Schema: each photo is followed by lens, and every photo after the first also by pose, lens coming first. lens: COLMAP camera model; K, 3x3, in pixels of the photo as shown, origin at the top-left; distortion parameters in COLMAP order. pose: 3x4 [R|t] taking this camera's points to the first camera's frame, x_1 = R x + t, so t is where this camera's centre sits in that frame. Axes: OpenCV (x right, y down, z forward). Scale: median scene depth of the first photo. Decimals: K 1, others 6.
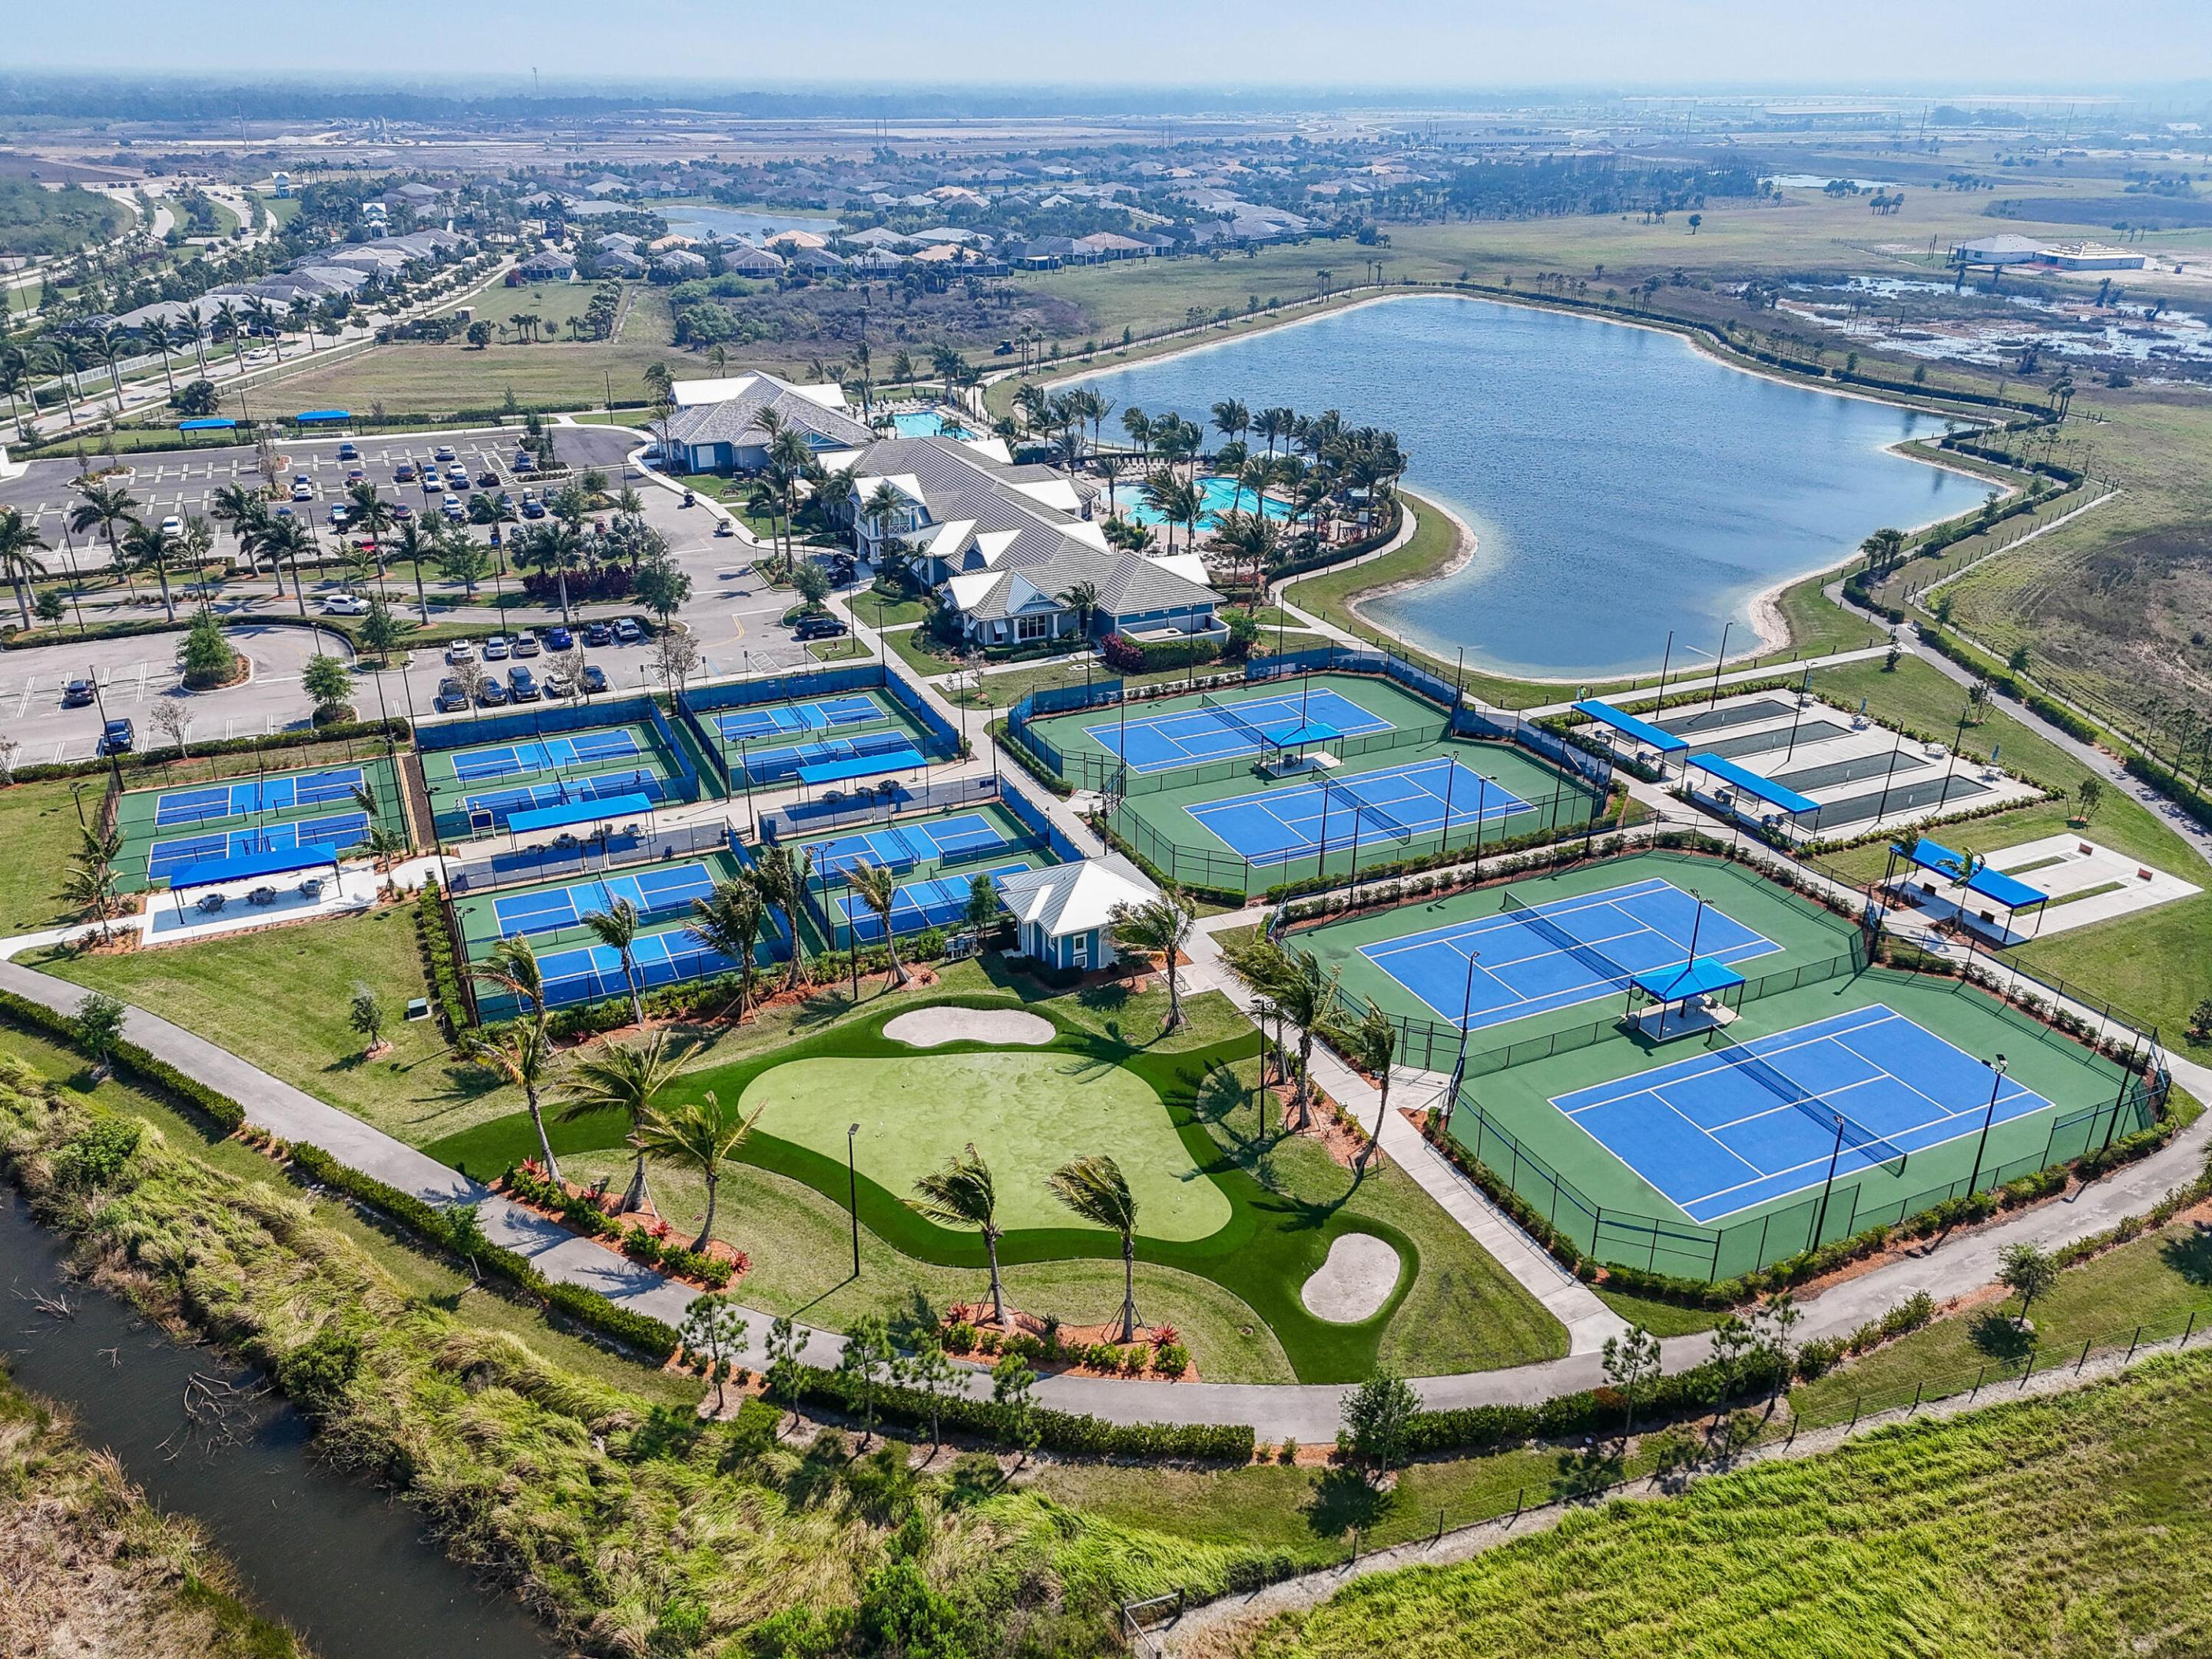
lens RADIAL K [[1635.8, 0, 1109.1], [0, 1635.8, 804.6], [0, 0, 1]] dist [0.073333, -0.057351]
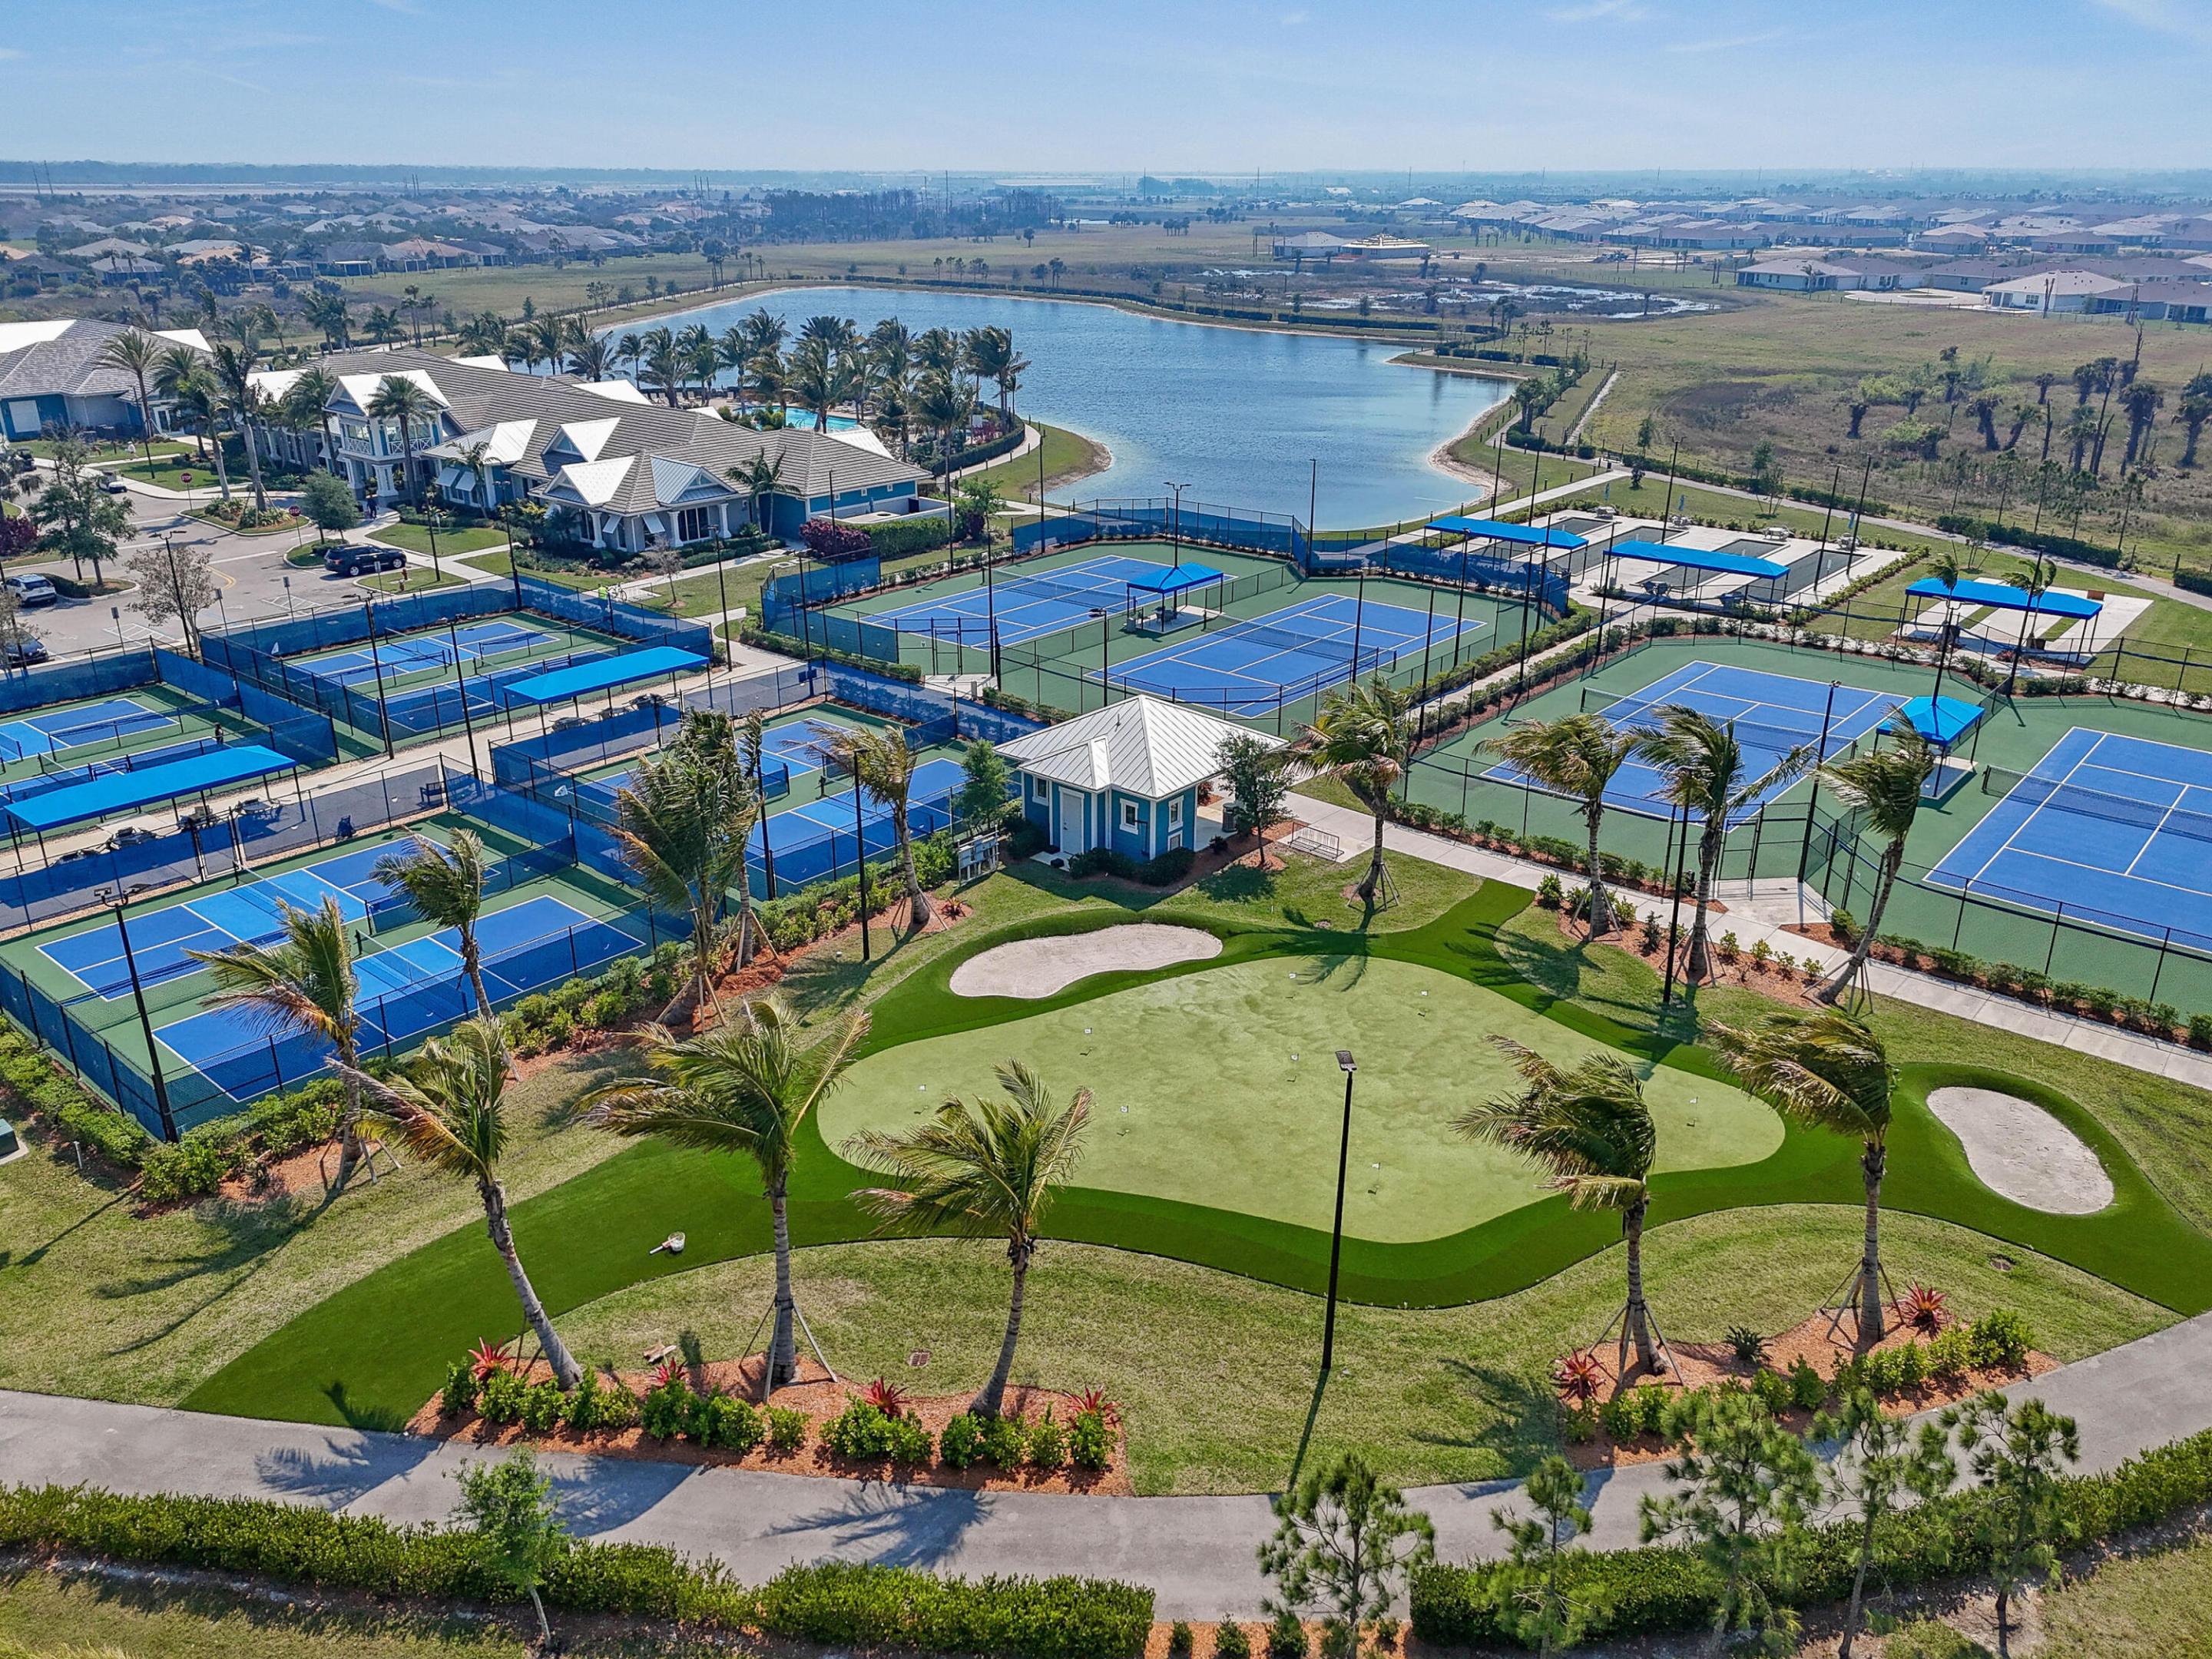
lens RADIAL K [[1635.8, 0, 1106.8], [0, 1635.8, 803.7], [0, 0, 1]] dist [0.073333, -0.057351]
pose [[0.908100, -0.151460, 0.390401, -0.207566], [0.170255, 0.985304, -0.013767, 0.061121], [-0.382579, 0.078969, 0.920542, 0.298710]]
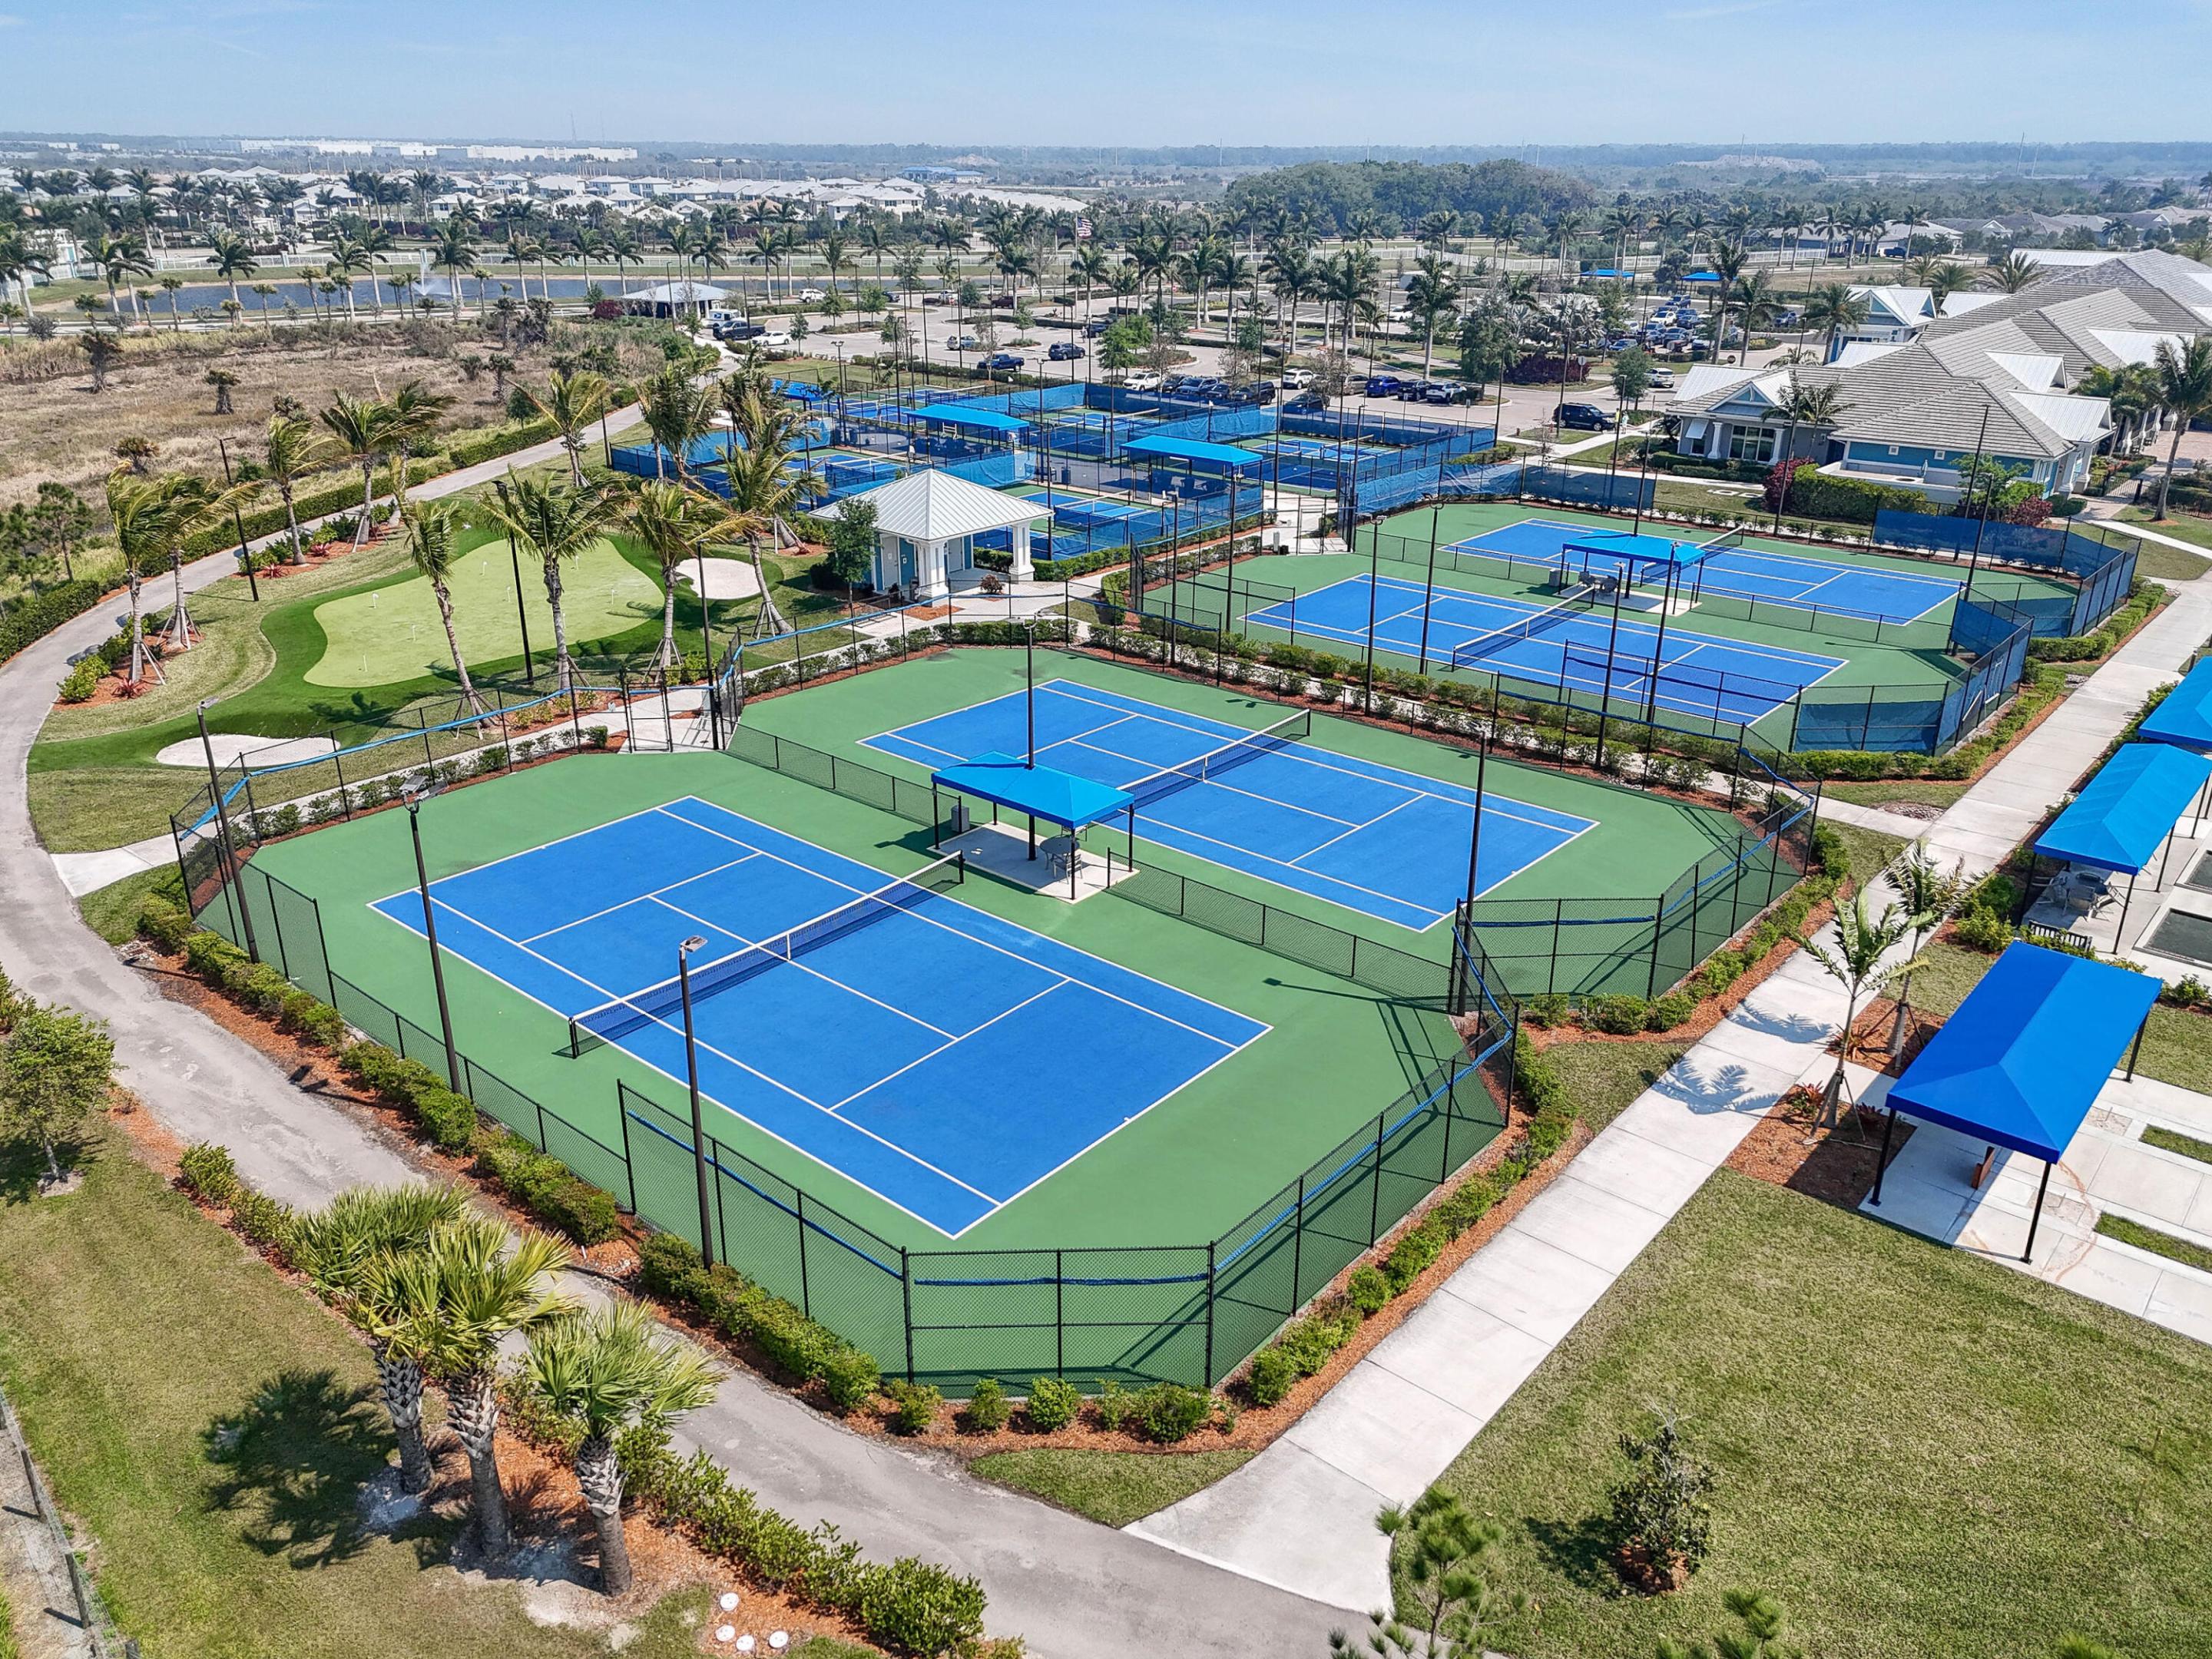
lens RADIAL K [[1635.8, 0, 1104.4], [0, 1635.8, 821.8], [0, 0, 1]] dist [0.073333, -0.057351]
pose [[0.407345, 0.344905, -0.845642, 0.550152], [-0.371336, 0.908500, 0.191670, 0.004495], [0.834374, 0.235941, 0.498149, 0.518076]]
